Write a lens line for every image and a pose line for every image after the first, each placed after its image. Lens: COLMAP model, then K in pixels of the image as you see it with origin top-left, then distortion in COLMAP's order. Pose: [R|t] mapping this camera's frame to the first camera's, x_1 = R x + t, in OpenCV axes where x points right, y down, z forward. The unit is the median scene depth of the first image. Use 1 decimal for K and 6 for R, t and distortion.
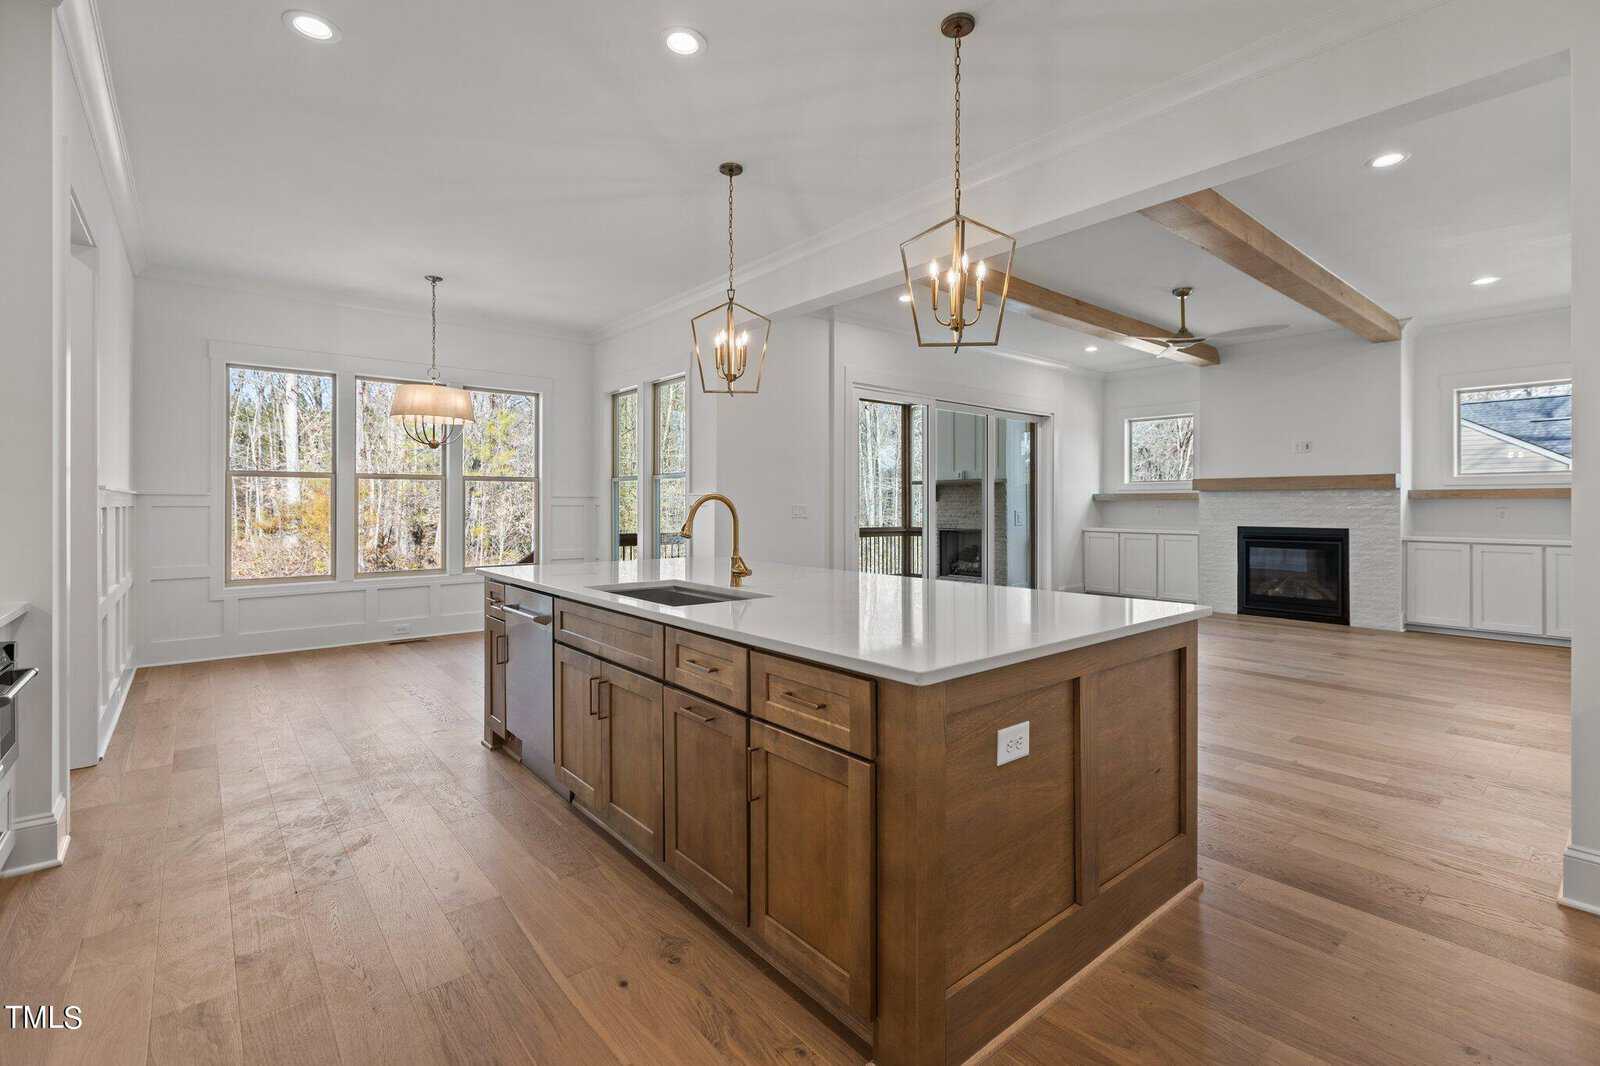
lens RADIAL K [[724.5, 0, 805.9], [0, 724.5, 508.7], [0, 0, 1]] dist [0.000791, 0.000053]
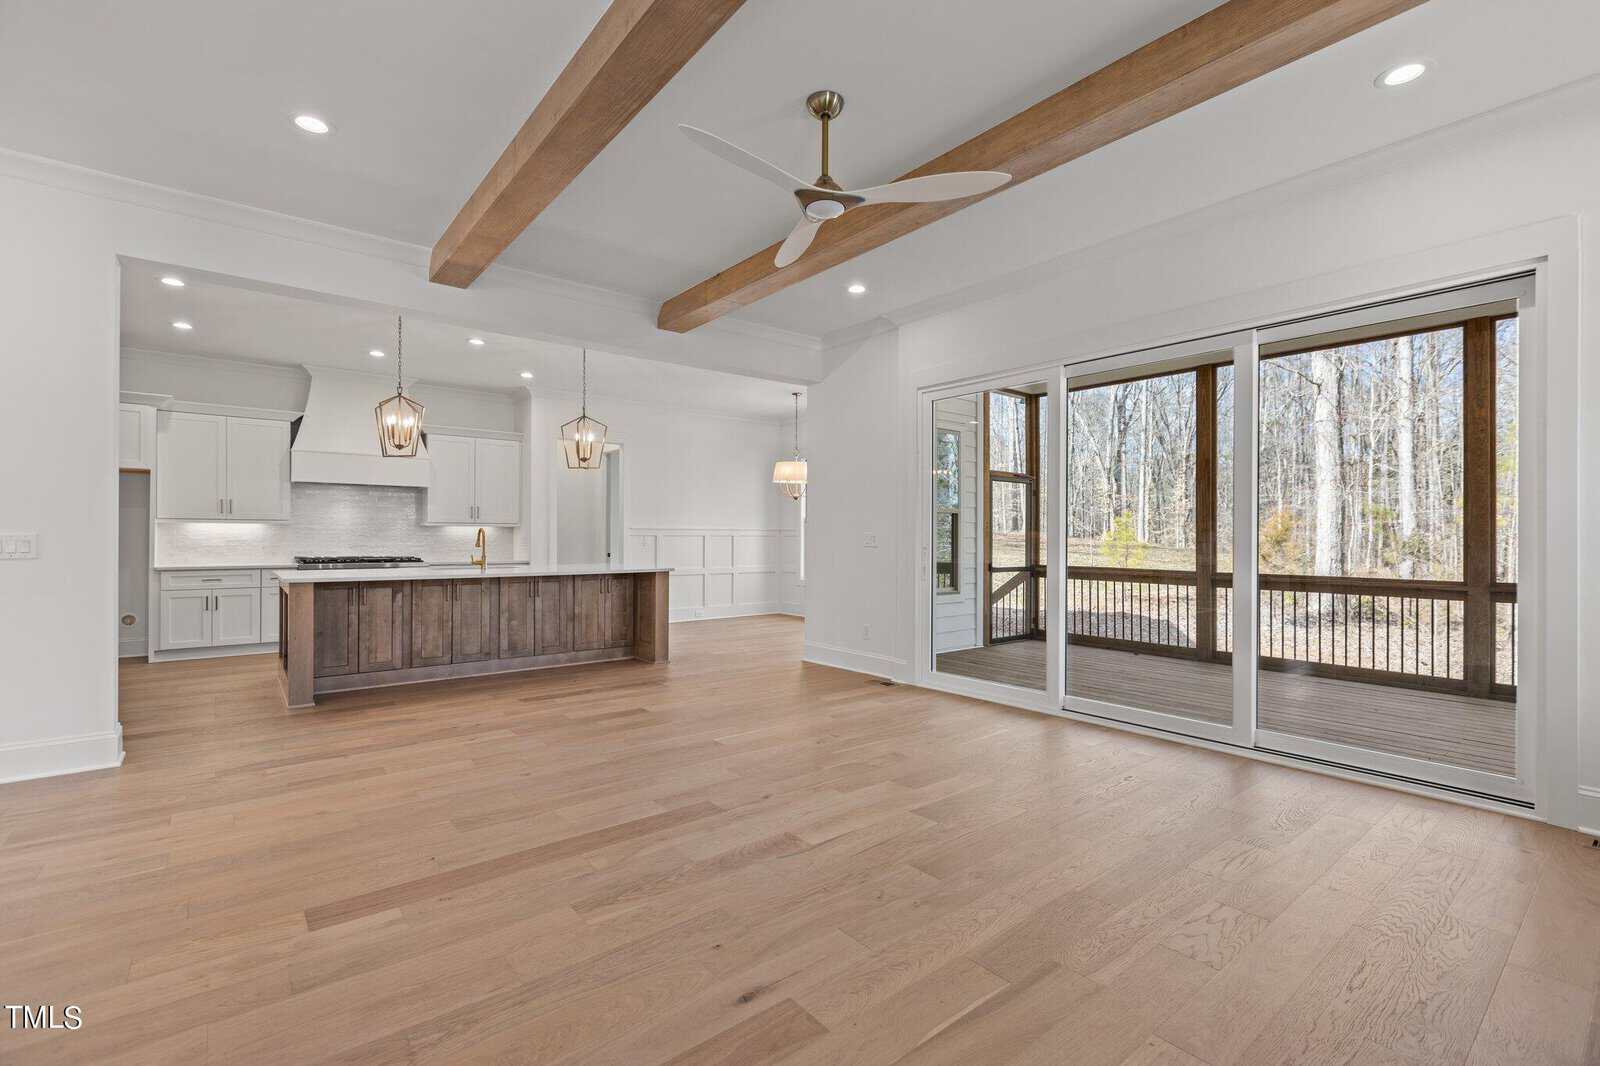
lens RADIAL K [[710.8, 0, 801.2], [0, 710.8, 538.1], [0, 0, 1]] dist [0.002022, 0.000338]
pose [[-0.022019, -0.001141, -0.999757, 1.774232], [-0.005840, 0.999982, -0.001012, 0.001525], [0.999740, 0.005817, -0.022026, 1.735630]]
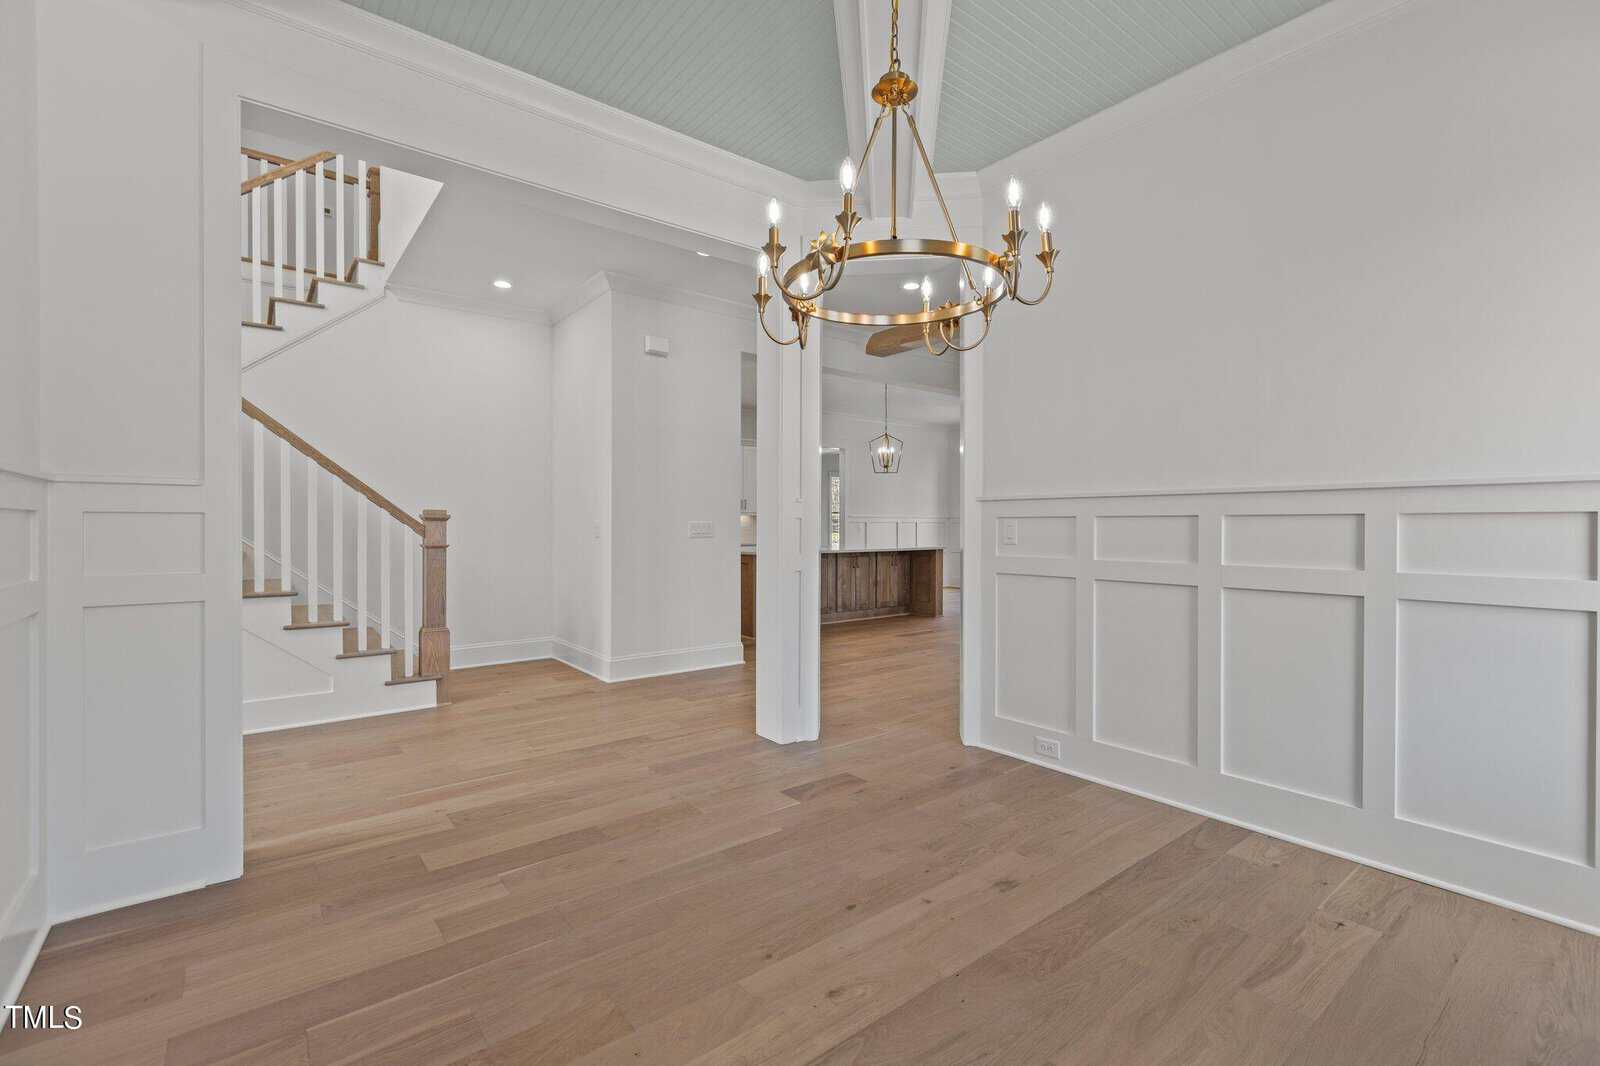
lens RADIAL K [[710.7, 0, 805.5], [0, 710.7, 530.9], [0, 0, 1]] dist [0.001715, 0.000282]
pose [[-0.032486, 0.005589, -0.999457, 2.465963], [-0.002601, 0.999981, 0.005676, 0.012590], [0.999469, 0.002784, -0.032471, 0.906720]]
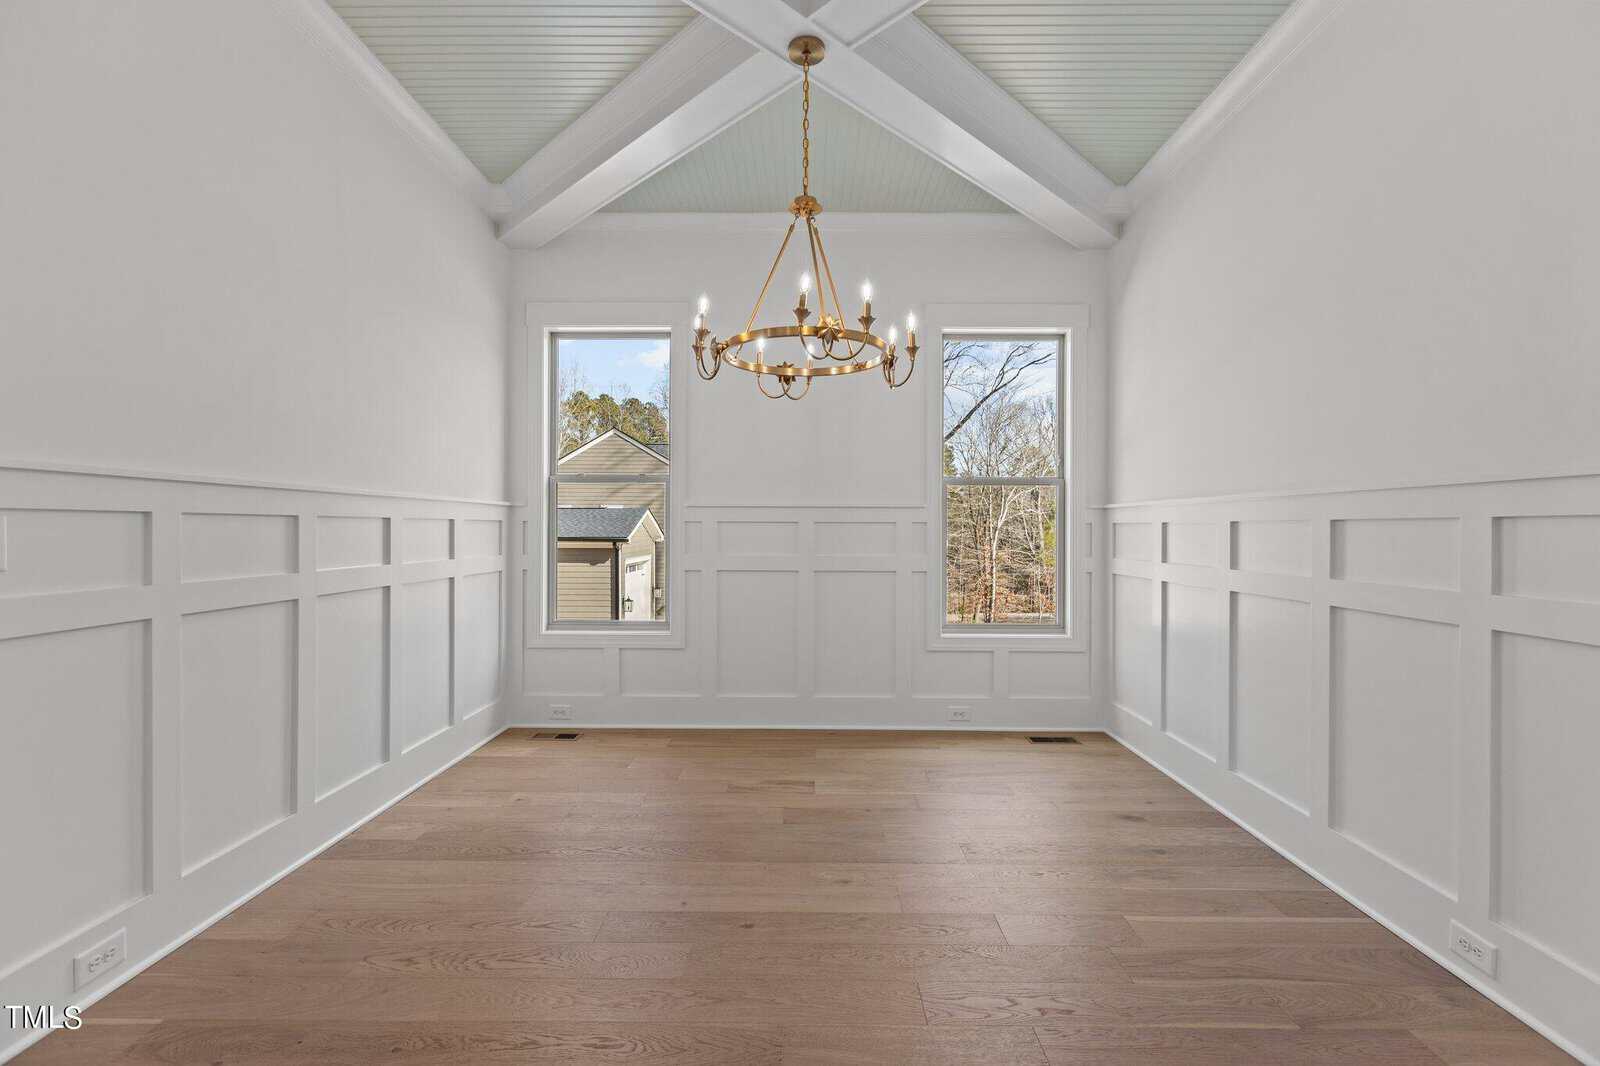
lens RADIAL K [[710.7, 0, 805.5], [0, 710.7, 530.9], [0, 0, 1]] dist [0.001715, 0.000282]
pose [[0.642682, 0.002457, 0.766129, -4.917408], [-0.001262, 0.999997, -0.002148, 0.034346], [-0.766132, 0.000414, 0.642683, -1.910048]]
